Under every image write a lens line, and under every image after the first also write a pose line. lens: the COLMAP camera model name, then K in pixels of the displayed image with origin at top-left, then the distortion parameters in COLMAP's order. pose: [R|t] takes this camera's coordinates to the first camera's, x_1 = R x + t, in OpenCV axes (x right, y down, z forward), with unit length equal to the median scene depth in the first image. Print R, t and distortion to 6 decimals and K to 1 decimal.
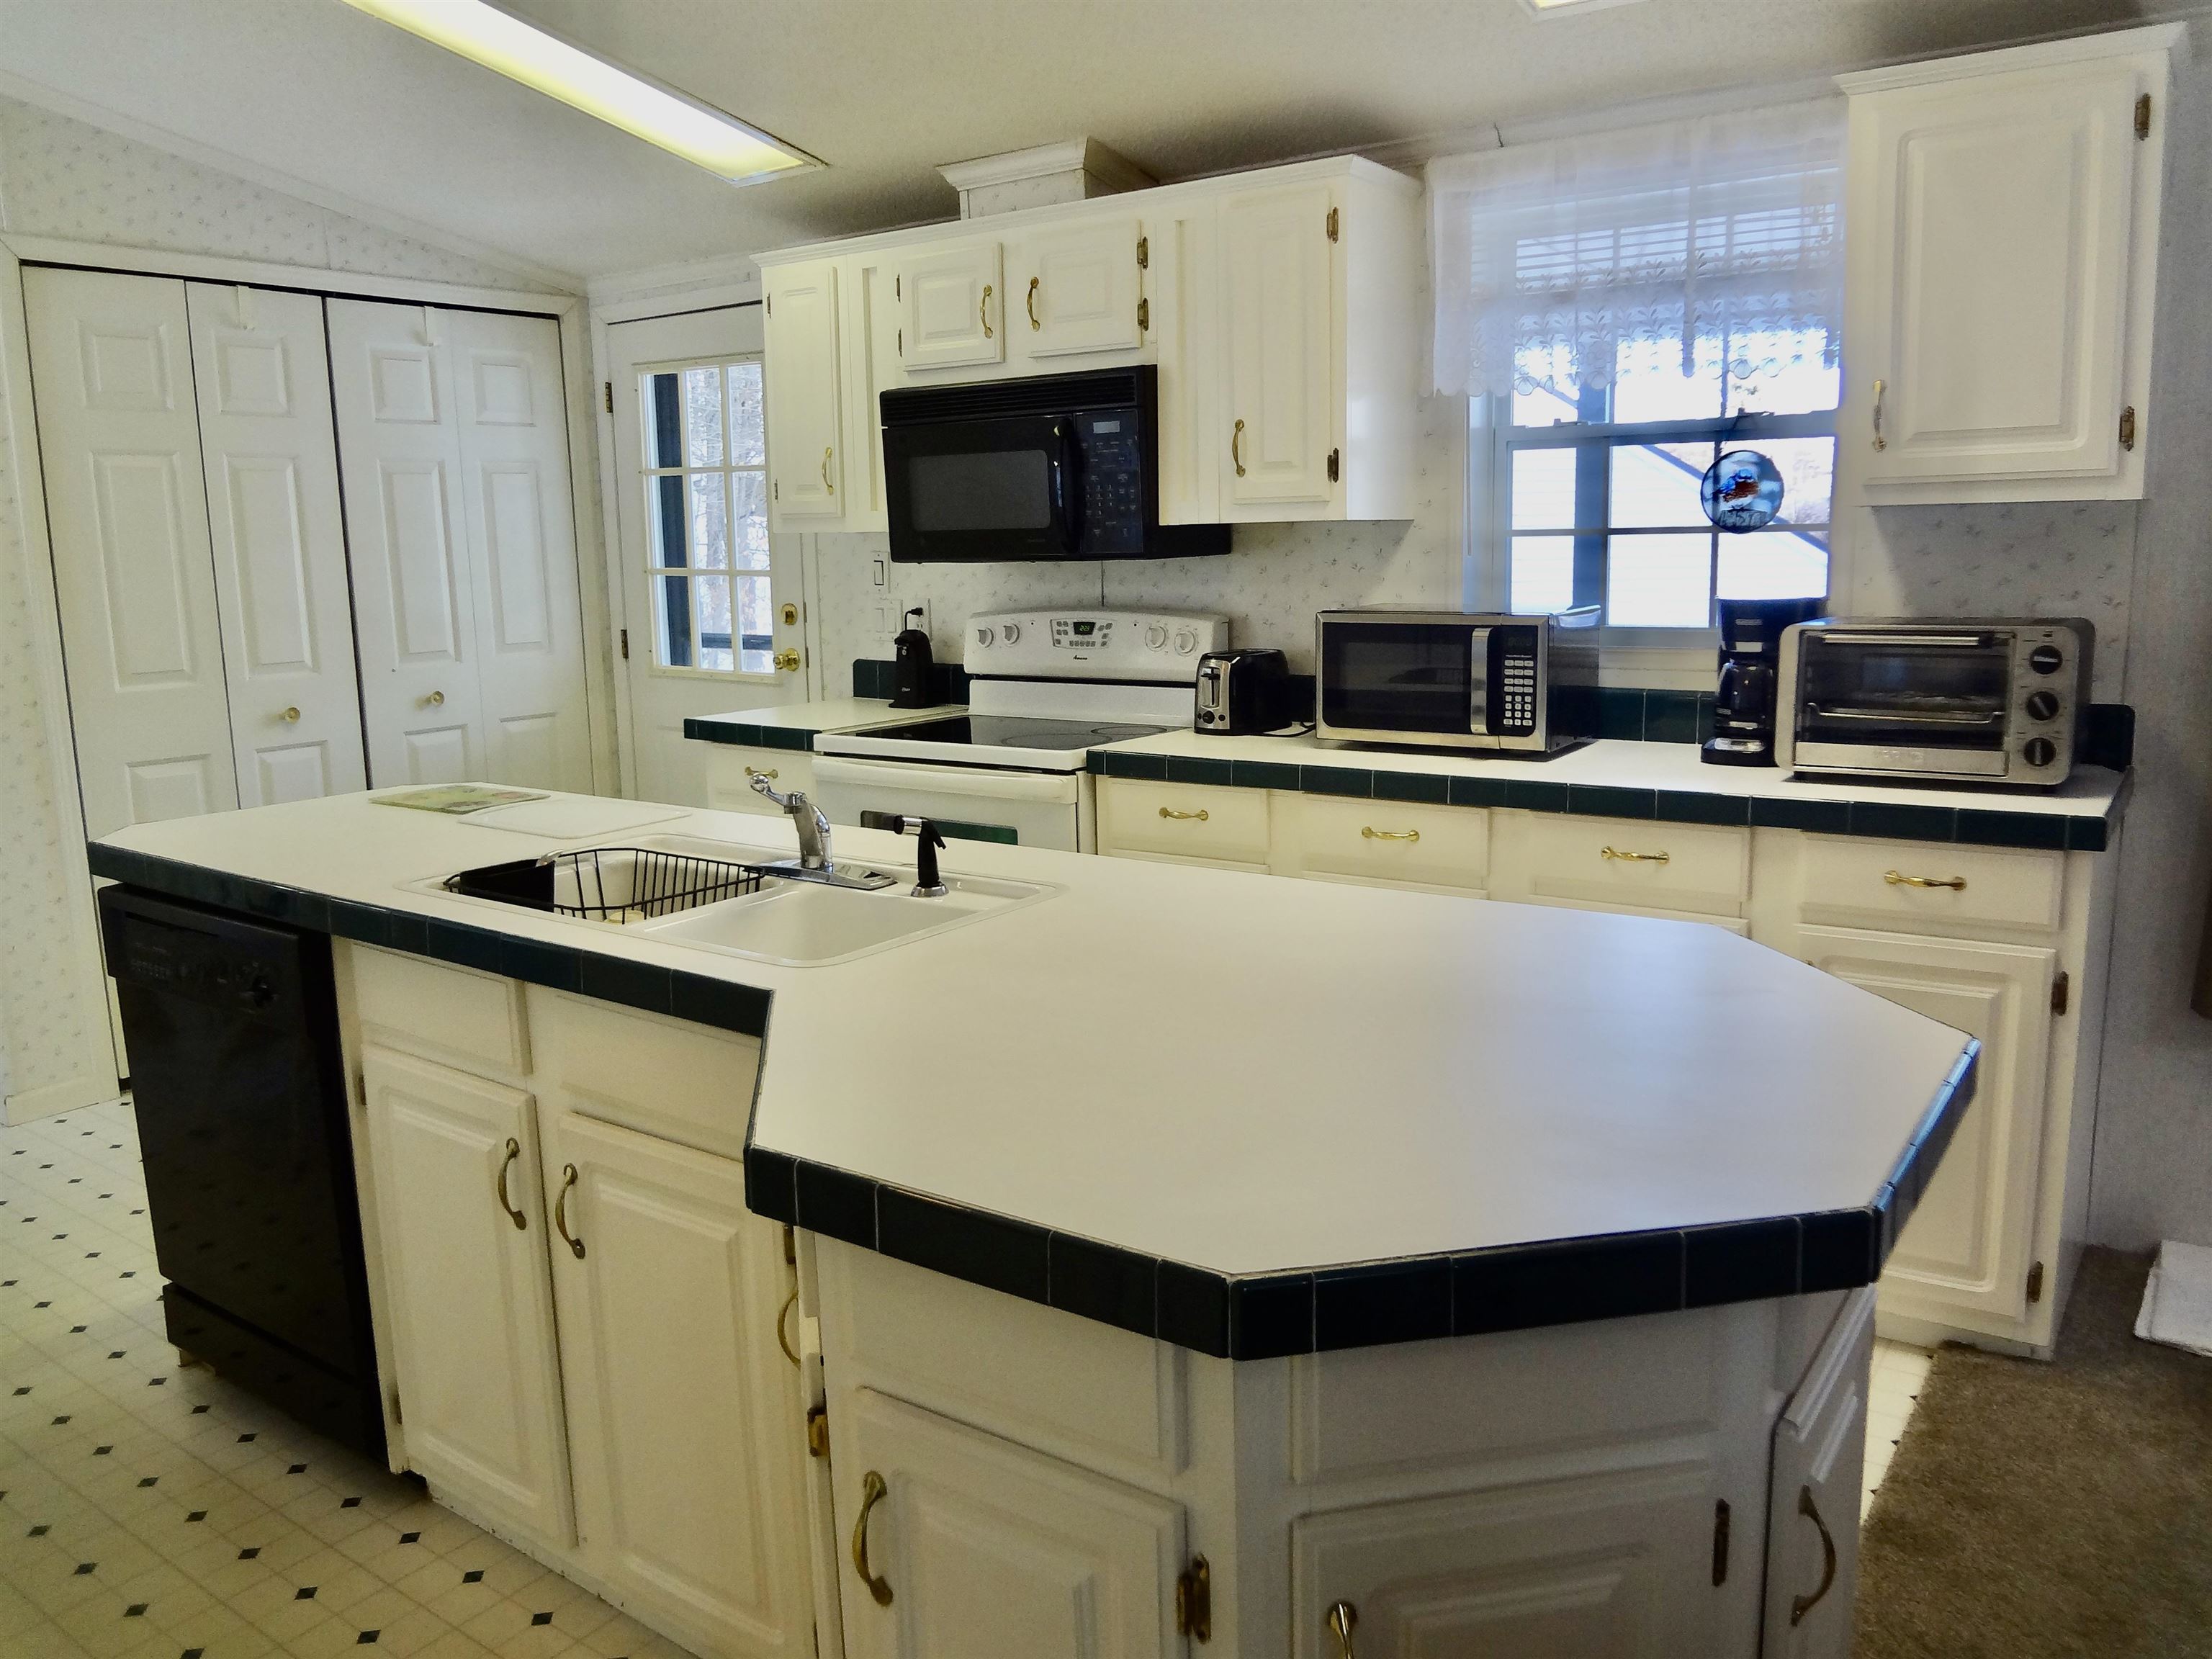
lens RADIAL K [[1639.6, 0, 1095.1], [0, 1639.6, 841.5], [0, 0, 1]] dist [-0.053080, 0.013359]
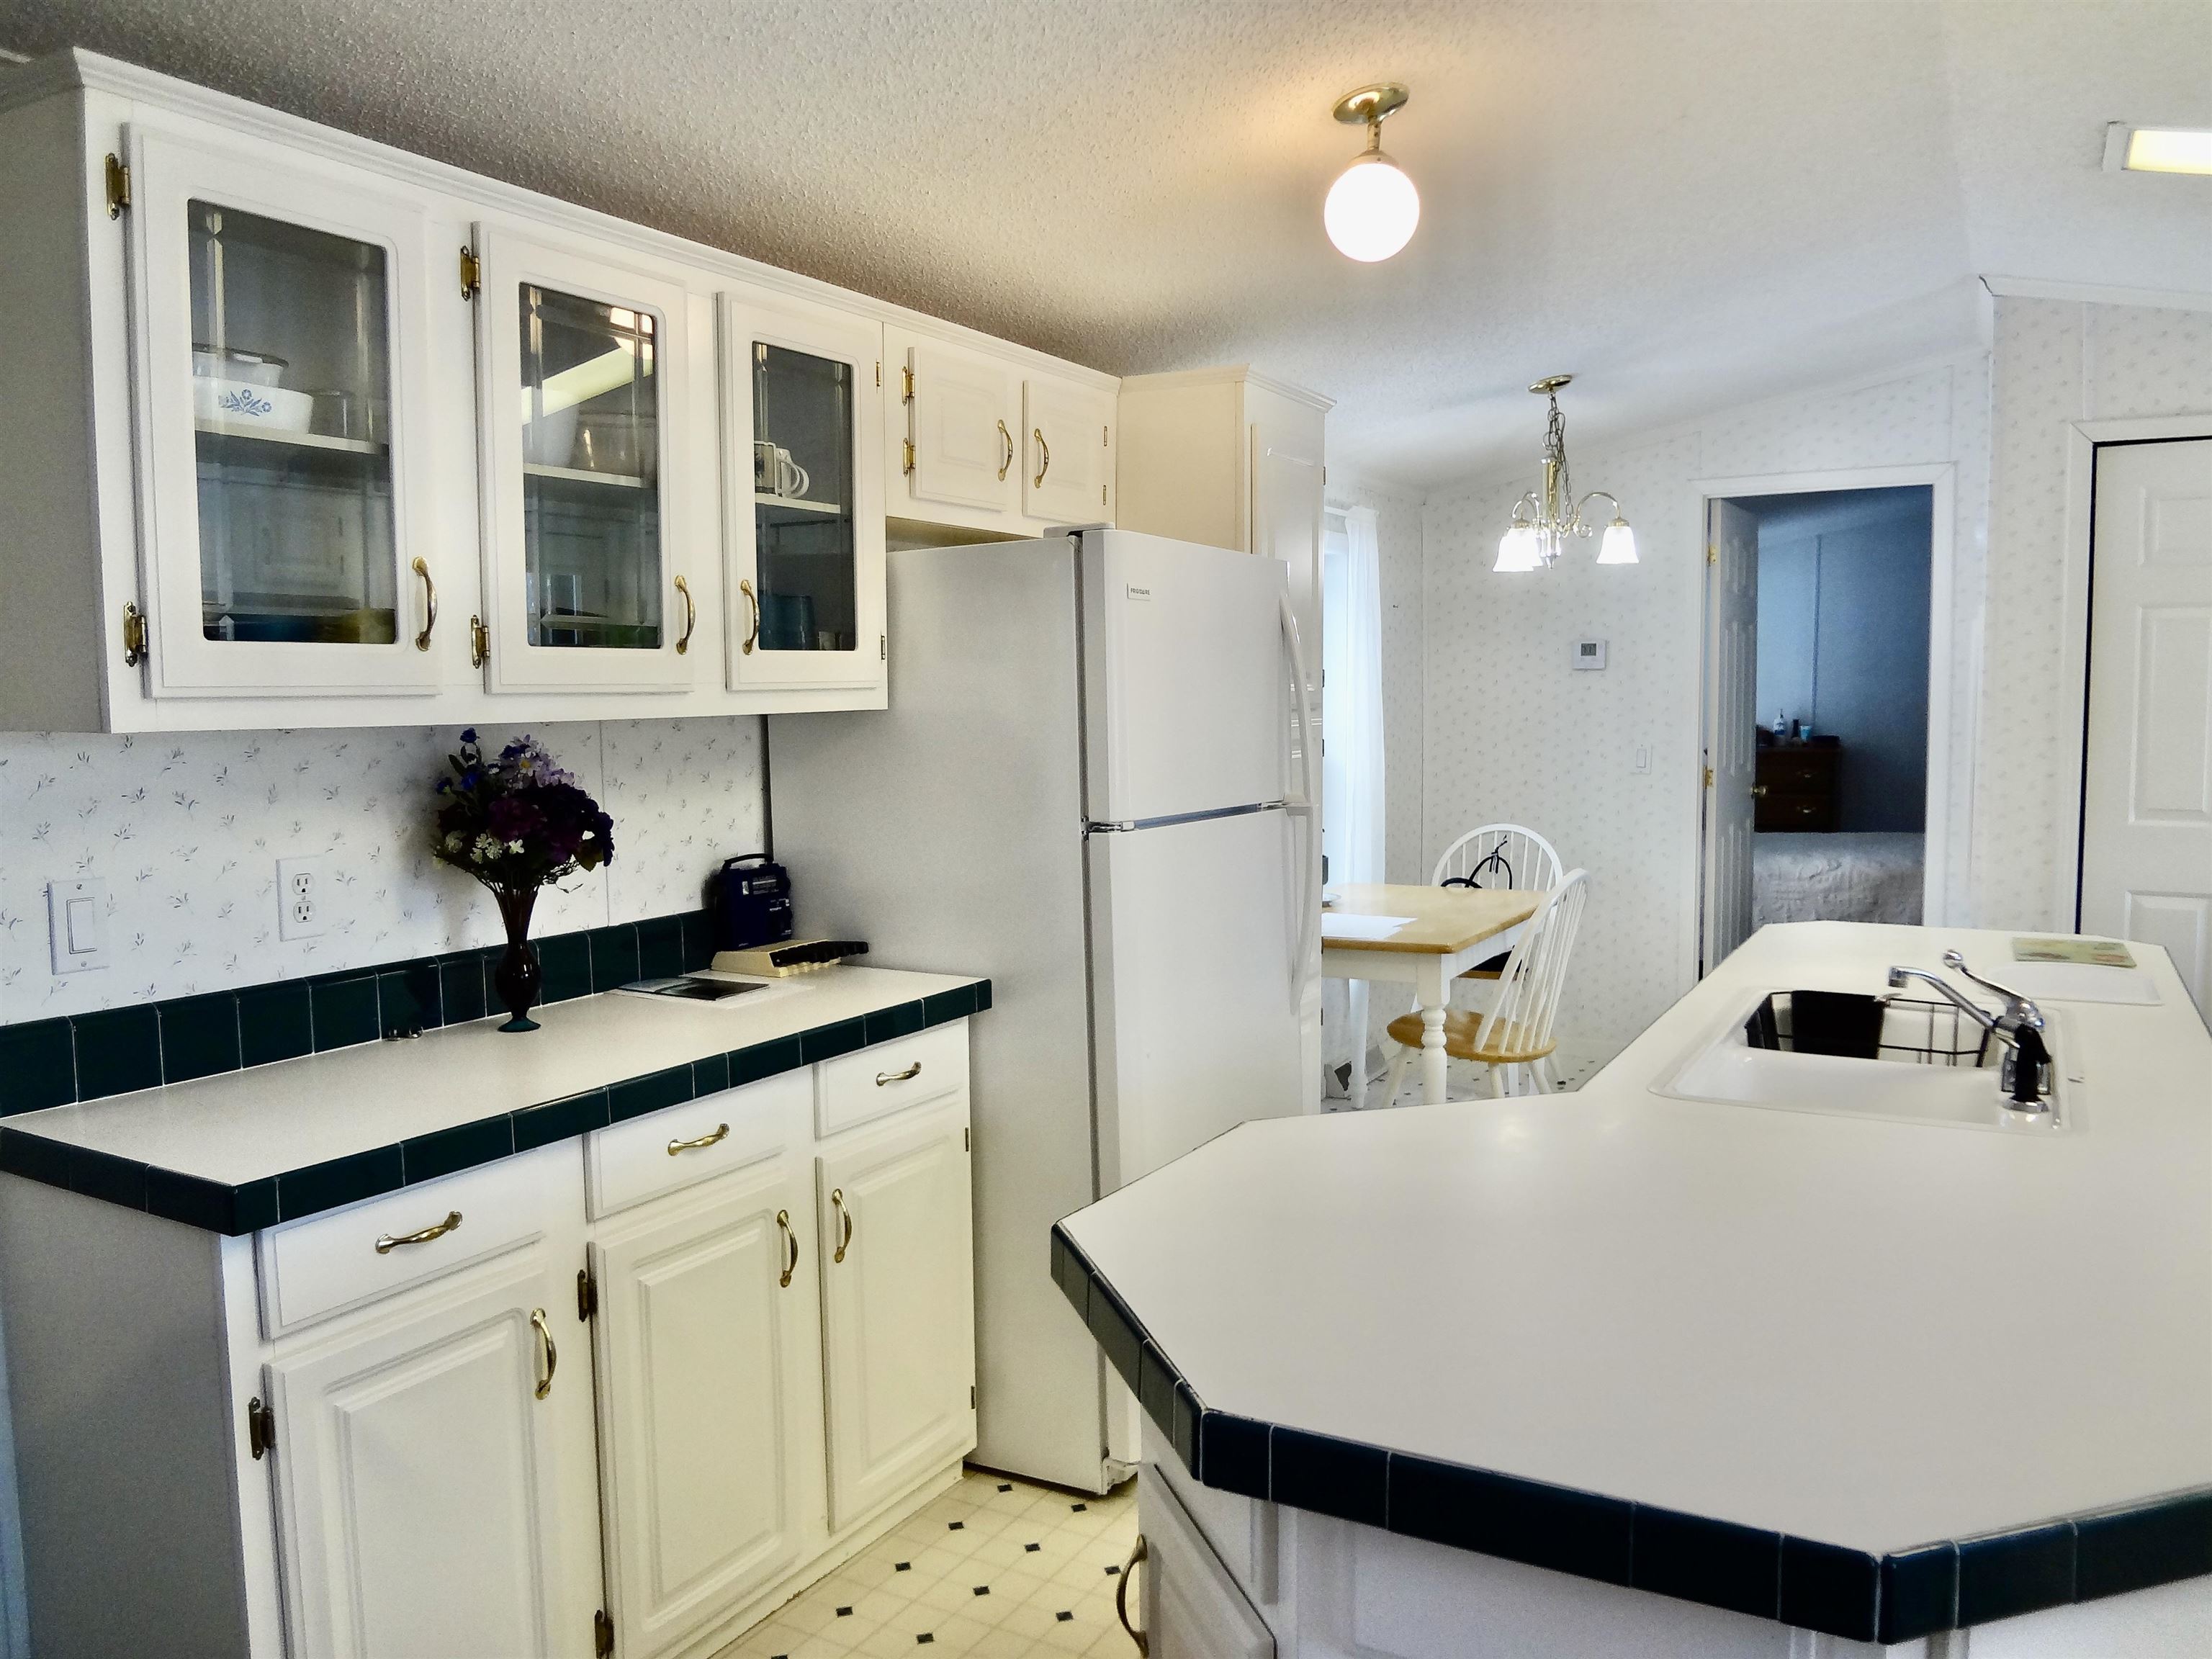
lens RADIAL K [[1639.6, 0, 1084.8], [0, 1639.6, 830.5], [0, 0, 1]] dist [-0.053080, 0.013359]
pose [[0.103229, 0.101396, -0.989476, 0.398972], [-0.173084, 0.981444, 0.082516, -0.057424], [0.979482, 0.162744, 0.118864, 0.187772]]
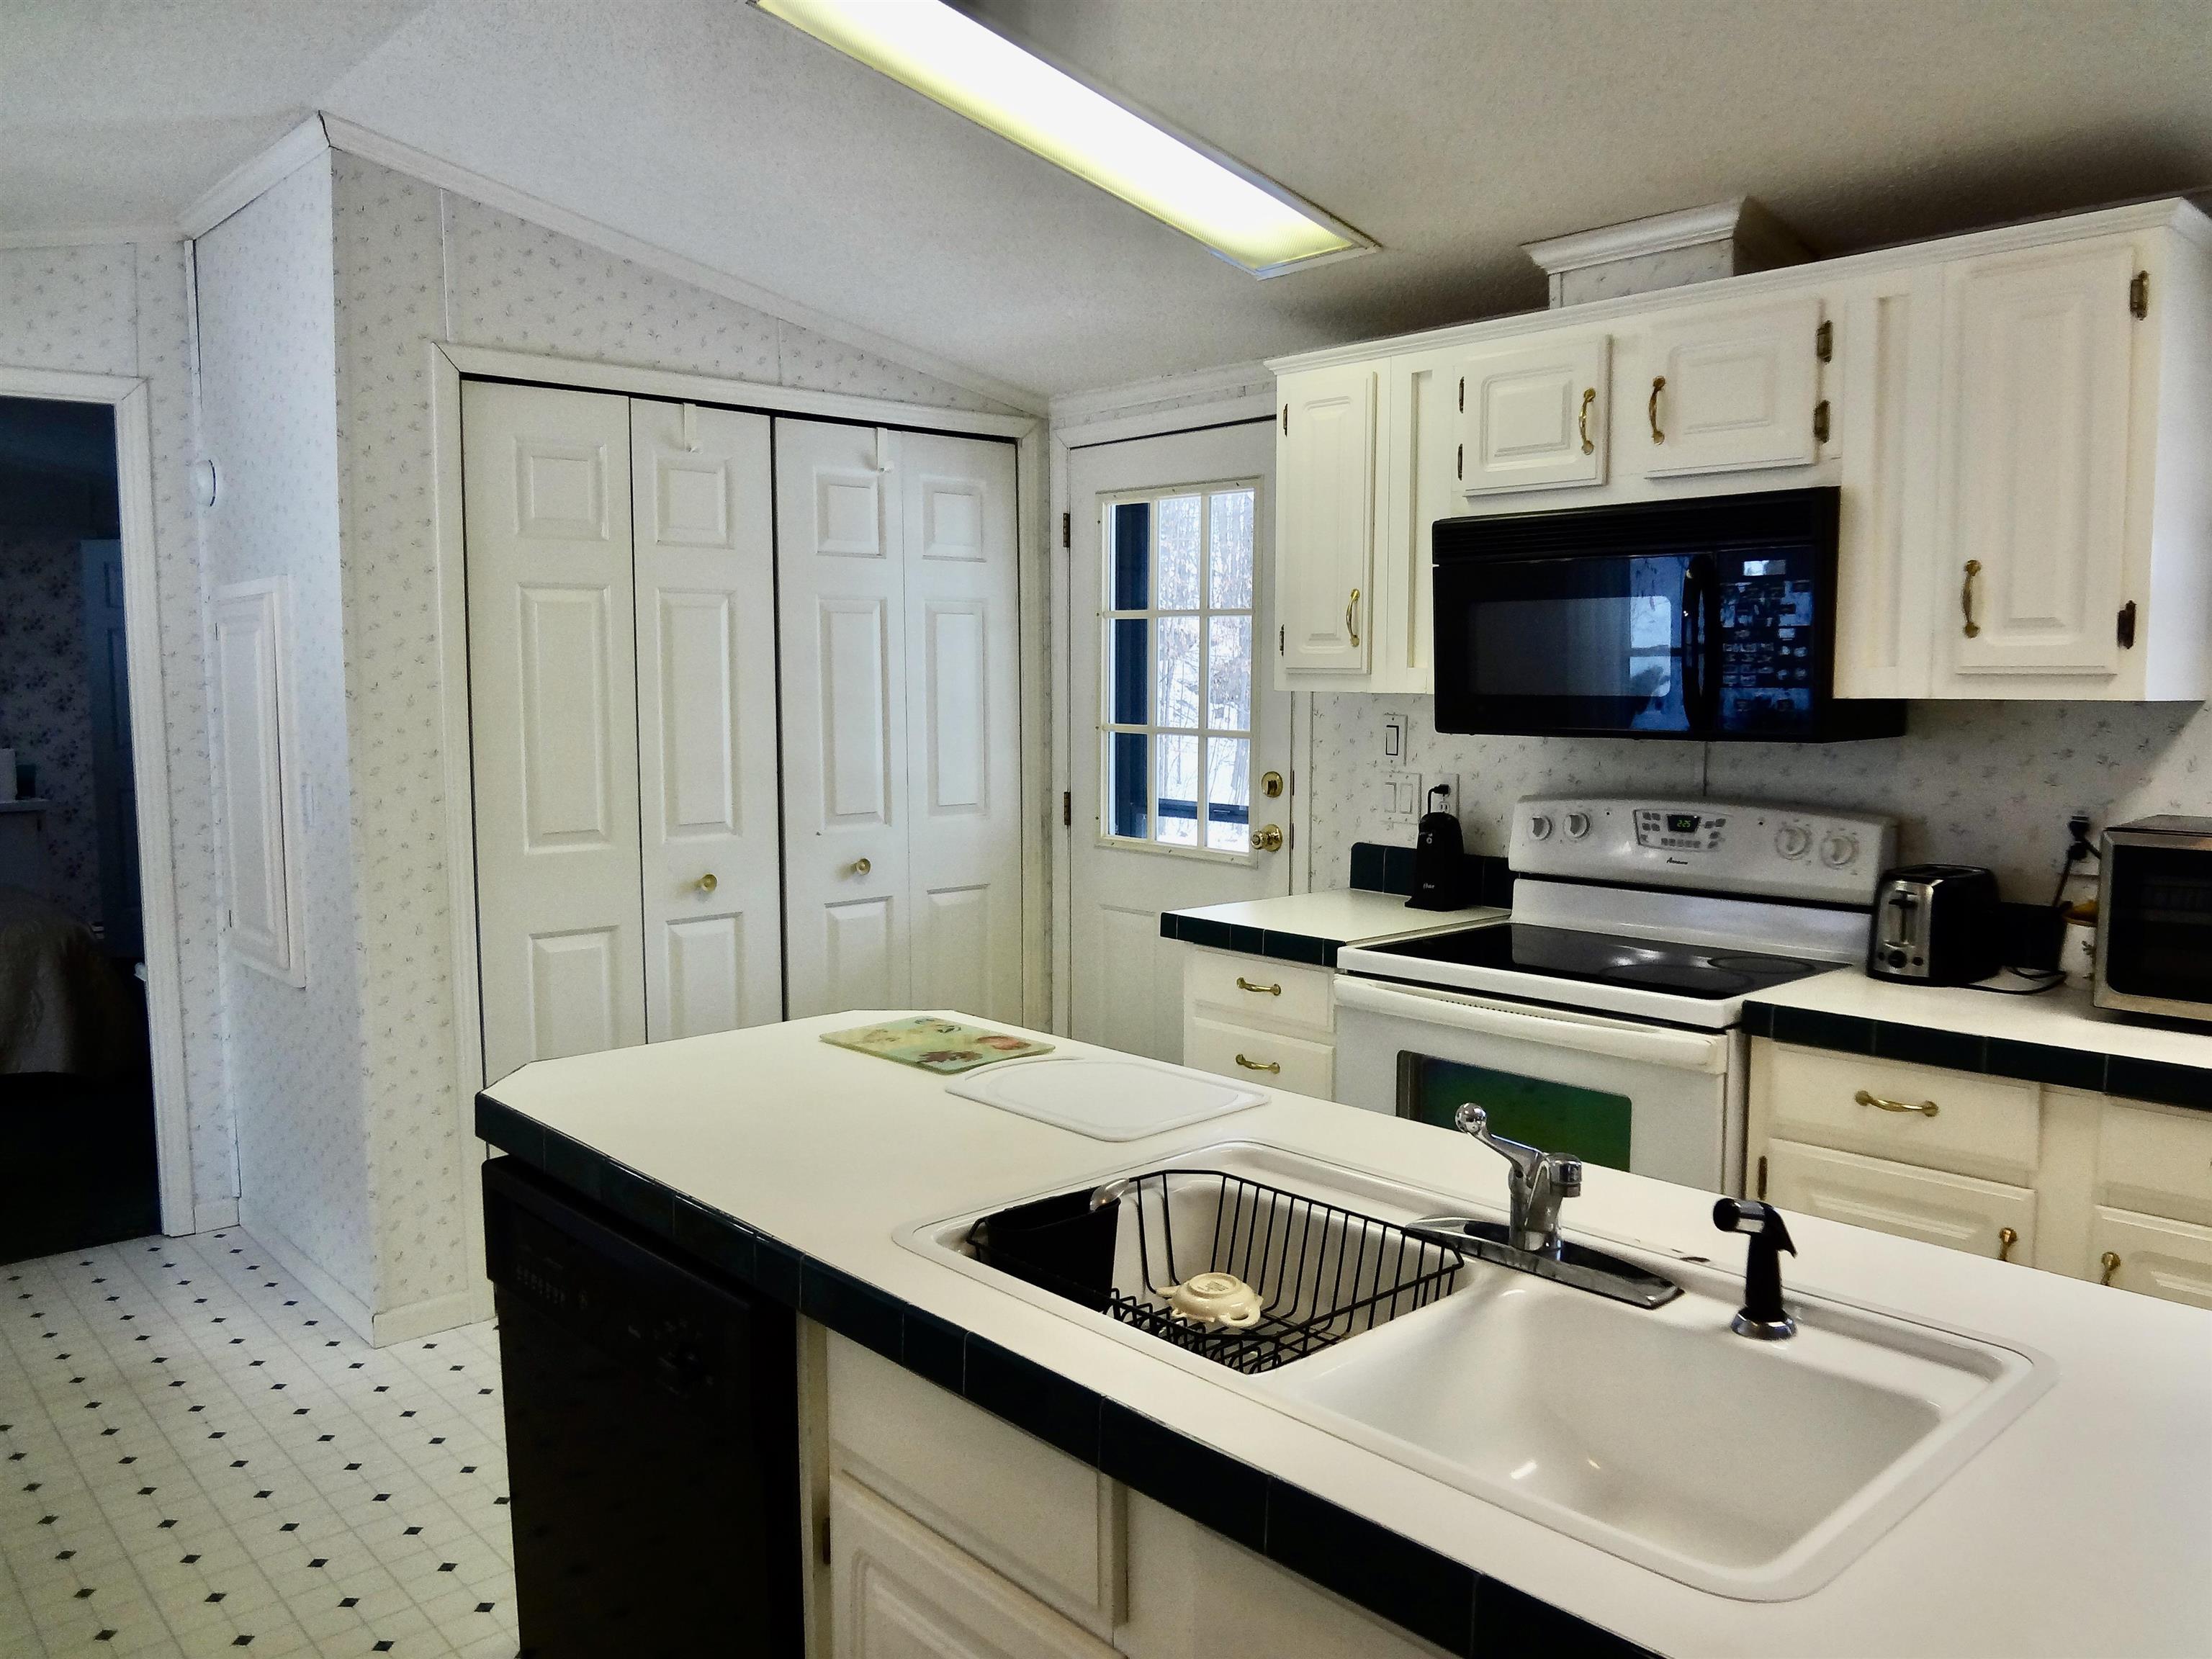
lens RADIAL K [[1639.6, 0, 1102.4], [0, 1639.6, 837.7], [0, 0, 1]] dist [-0.053080, 0.013359]
pose [[0.978964, 0.035239, -0.200965, -0.122542], [-0.052069, 0.995507, -0.079085, -0.048726], [0.197275, 0.087885, 0.976401, 0.195299]]
